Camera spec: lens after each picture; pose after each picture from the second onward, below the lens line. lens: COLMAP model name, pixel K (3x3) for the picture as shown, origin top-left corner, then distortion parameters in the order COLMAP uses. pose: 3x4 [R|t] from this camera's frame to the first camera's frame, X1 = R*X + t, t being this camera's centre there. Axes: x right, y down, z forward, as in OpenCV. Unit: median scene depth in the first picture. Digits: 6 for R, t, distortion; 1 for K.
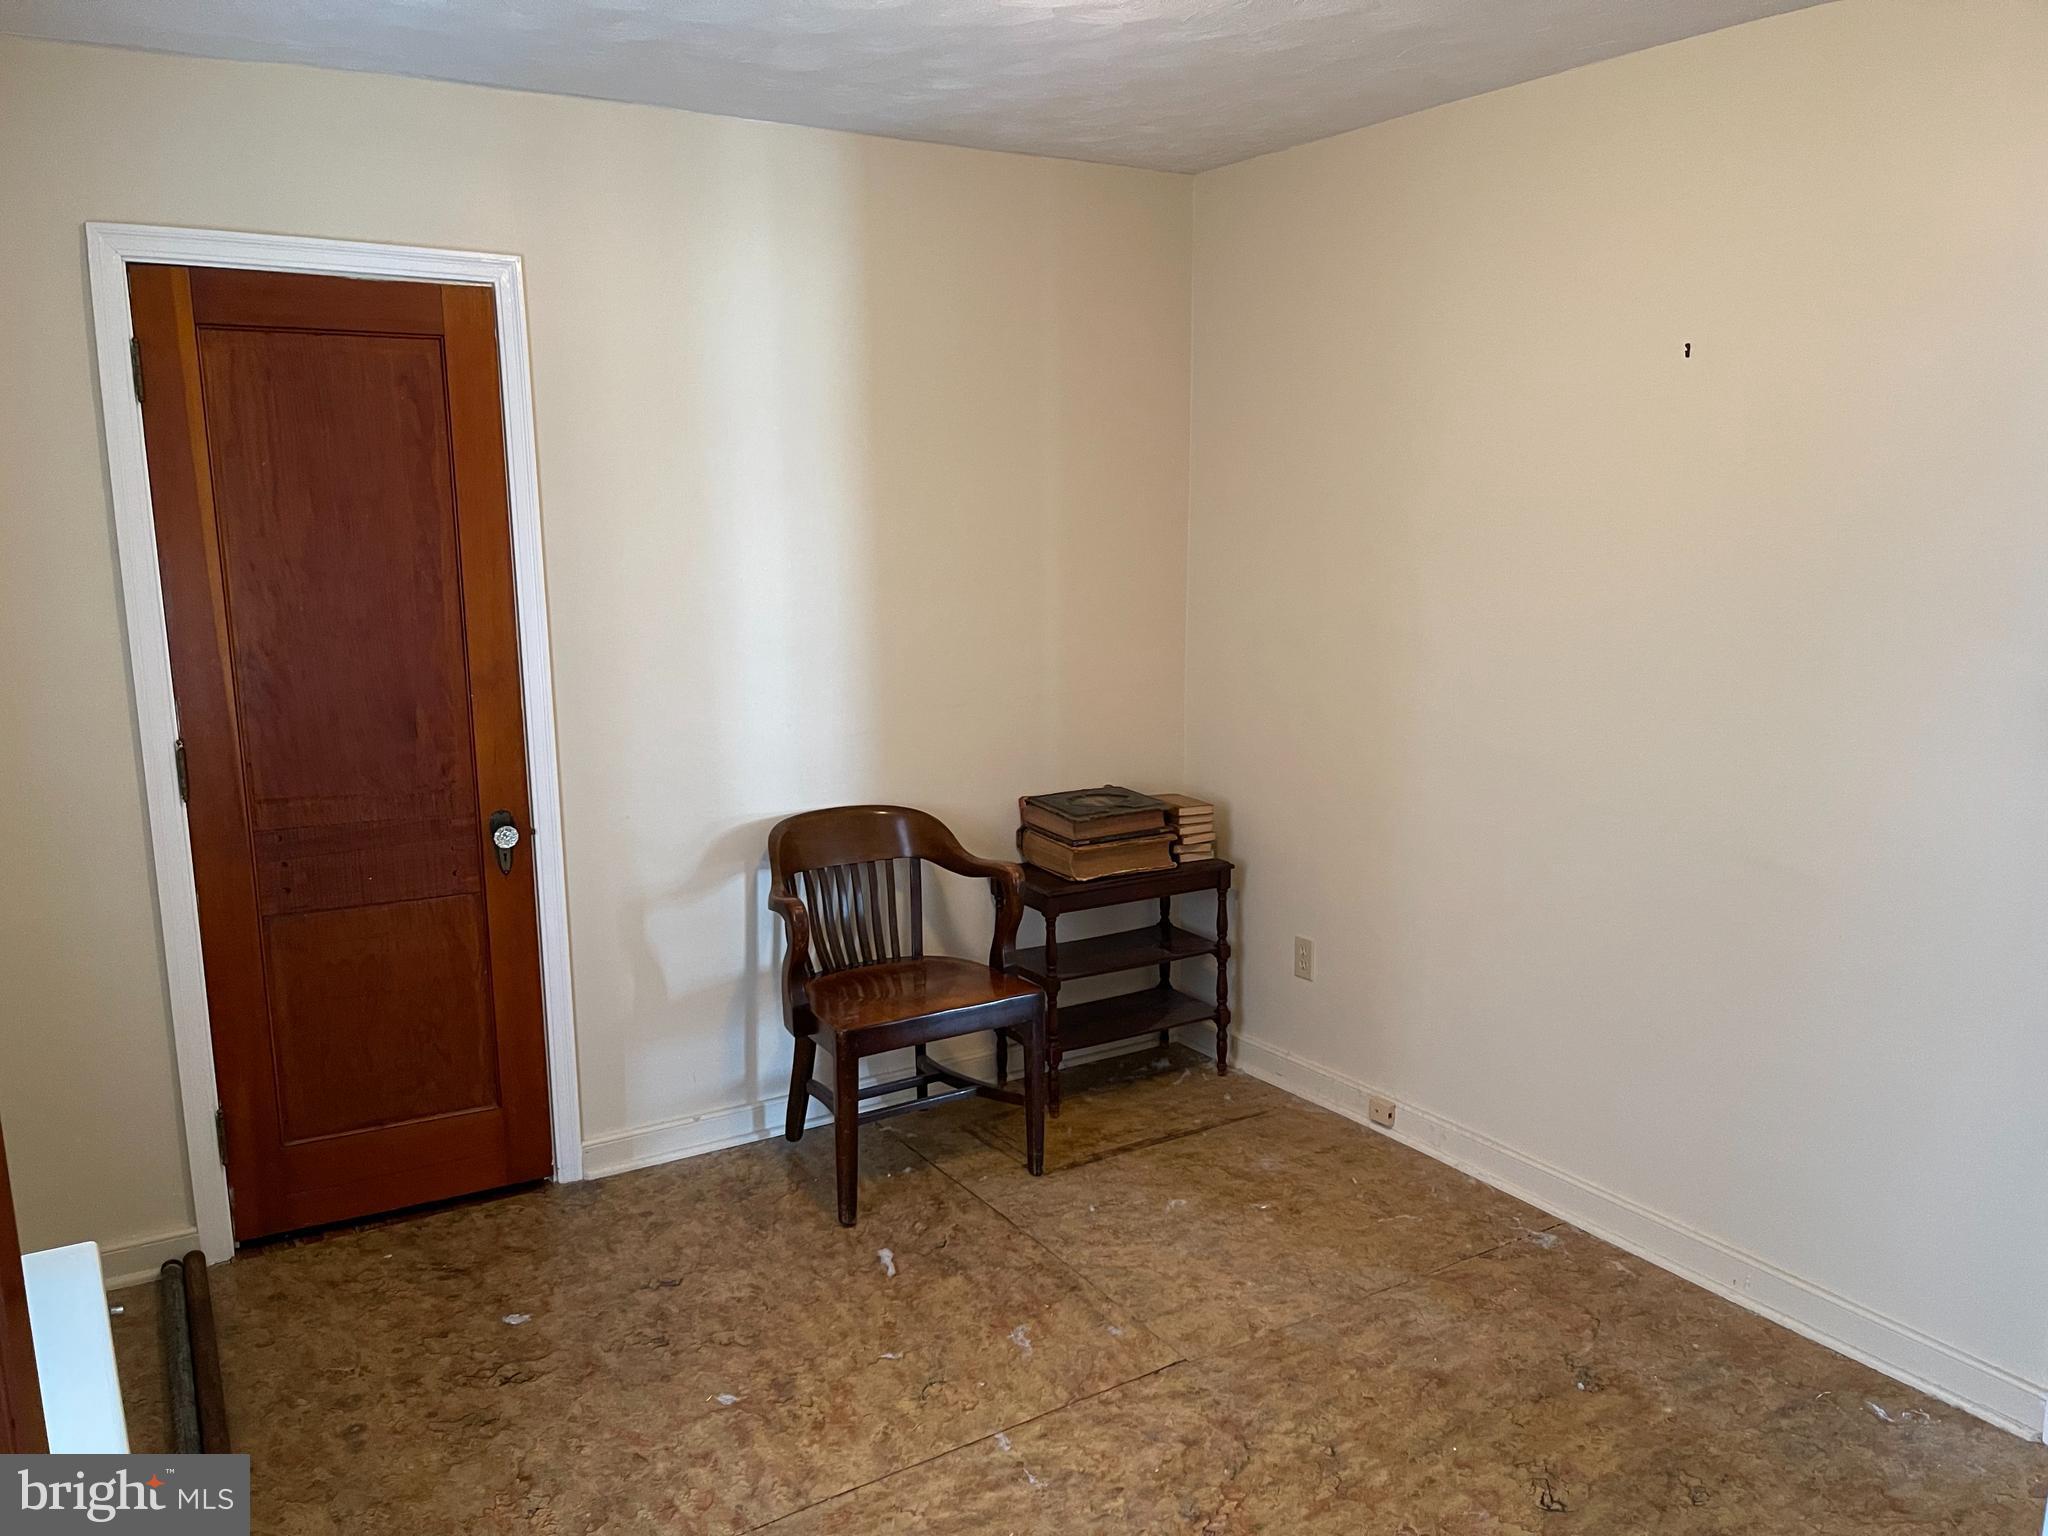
lens RADIAL K [[1547.7, 0, 1038.4], [0, 1547.7, 775.1], [0, 0, 1]] dist [0.048562, -0.037001]
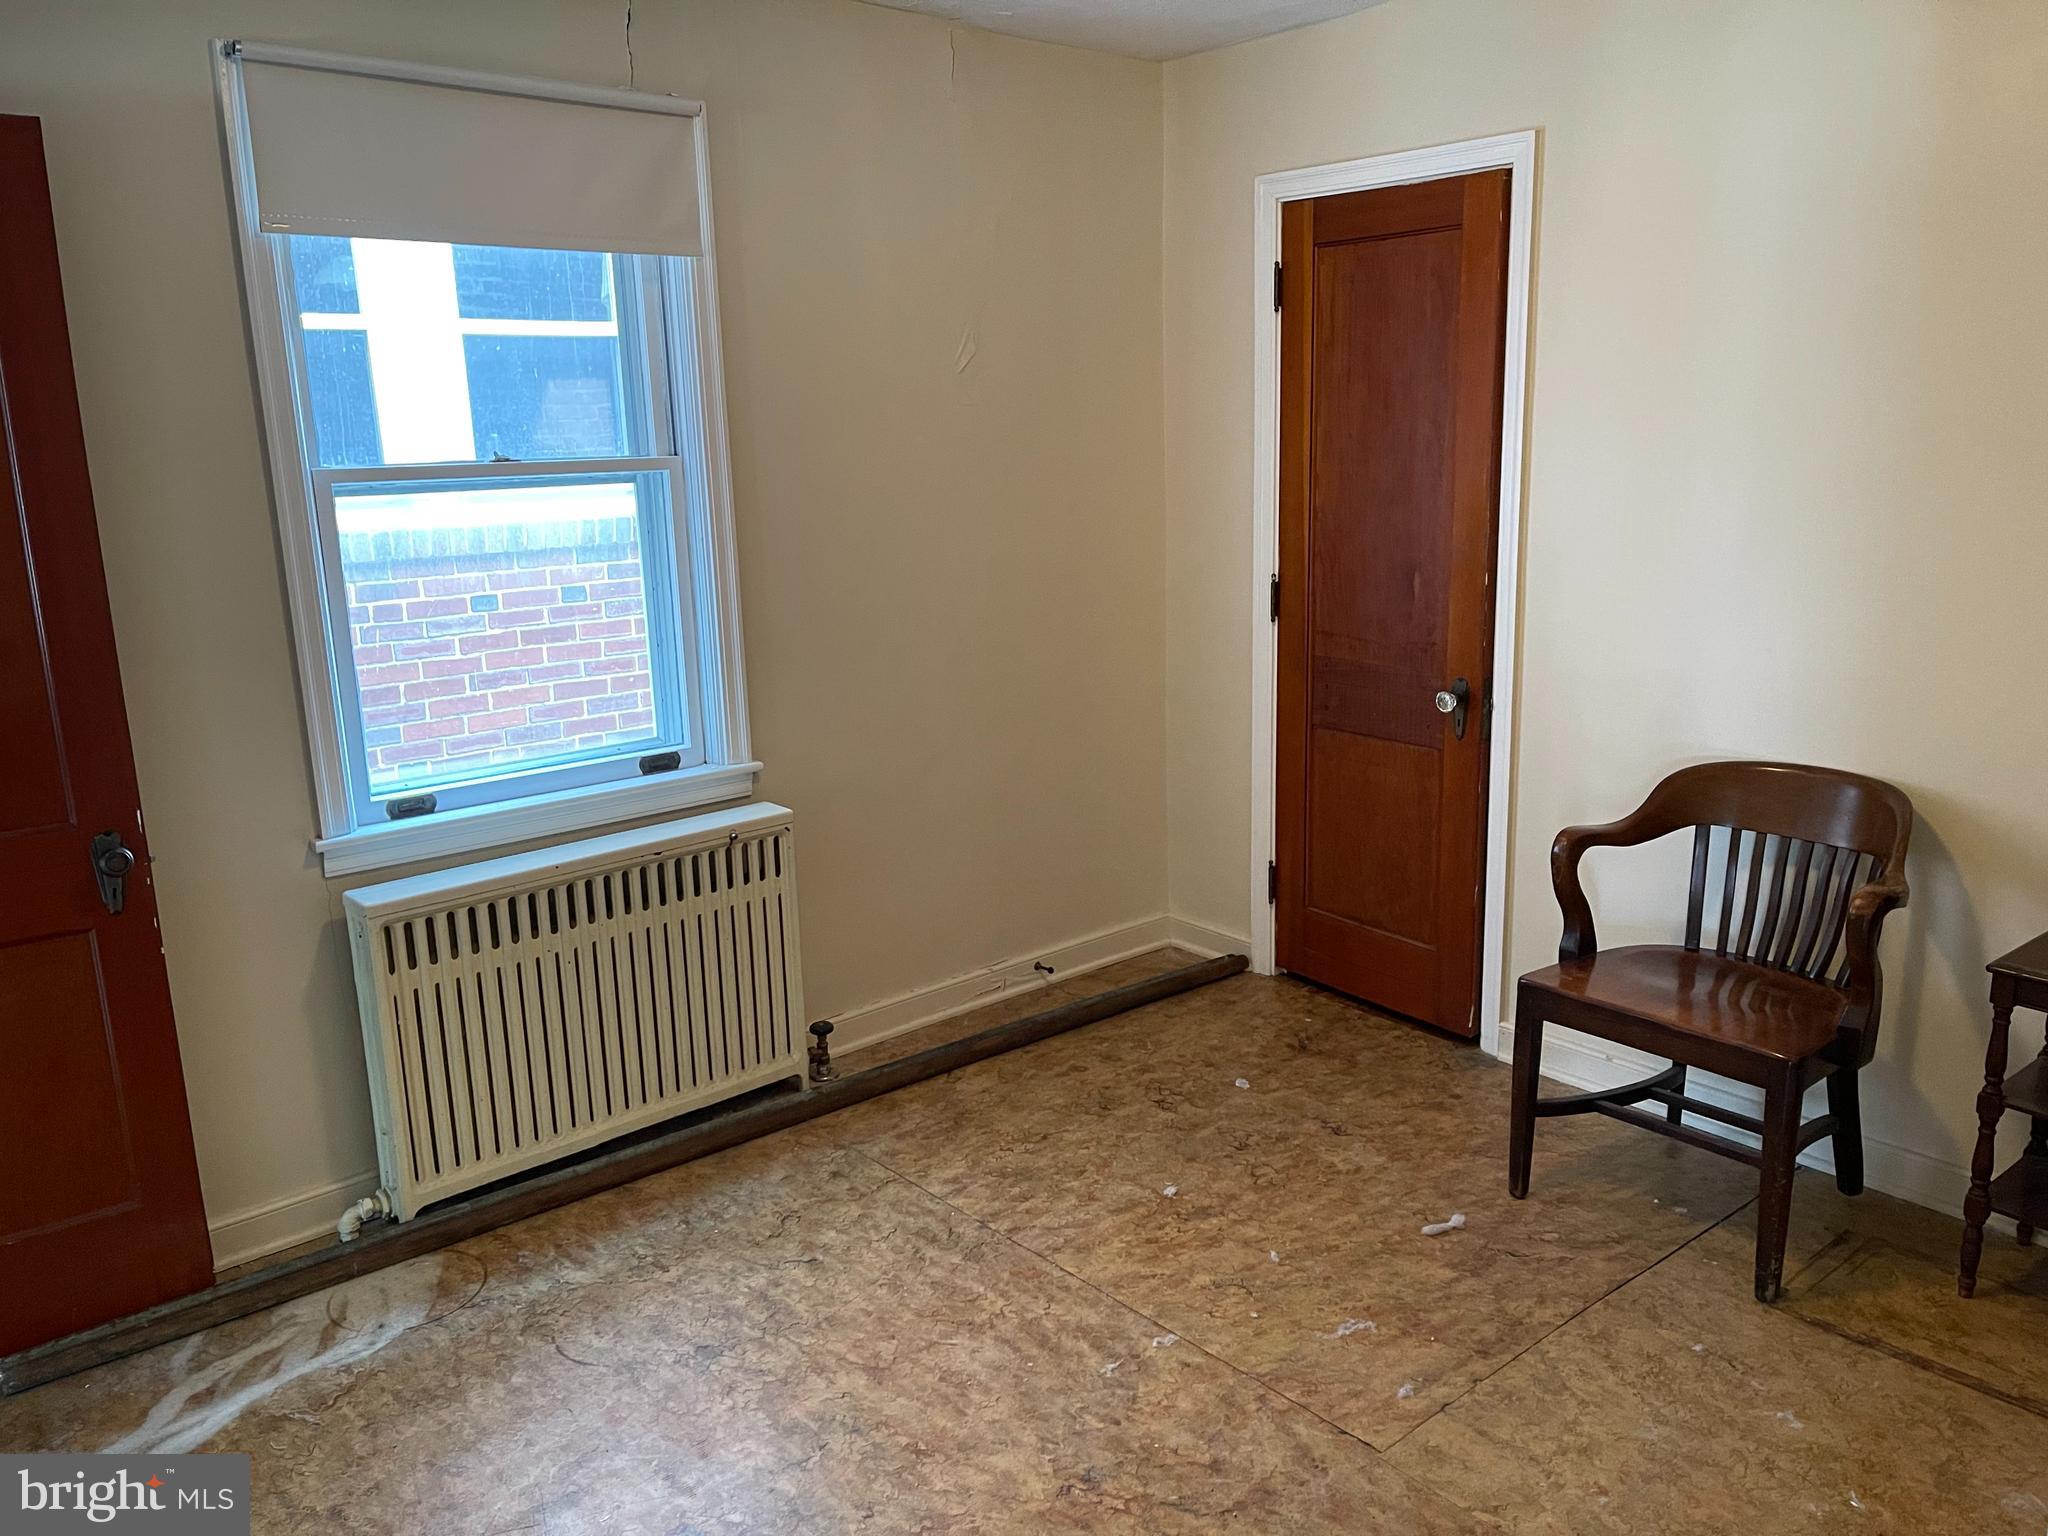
lens RADIAL K [[1547.7, 0, 1037.3], [0, 1547.7, 764.1], [0, 0, 1]] dist [0.048562, -0.037001]
pose [[0.154544, 0.219346, -0.963329, 0.721466], [-0.158302, 0.967944, 0.195001, -0.091404], [0.975221, 0.122361, 0.184313, 0.599957]]
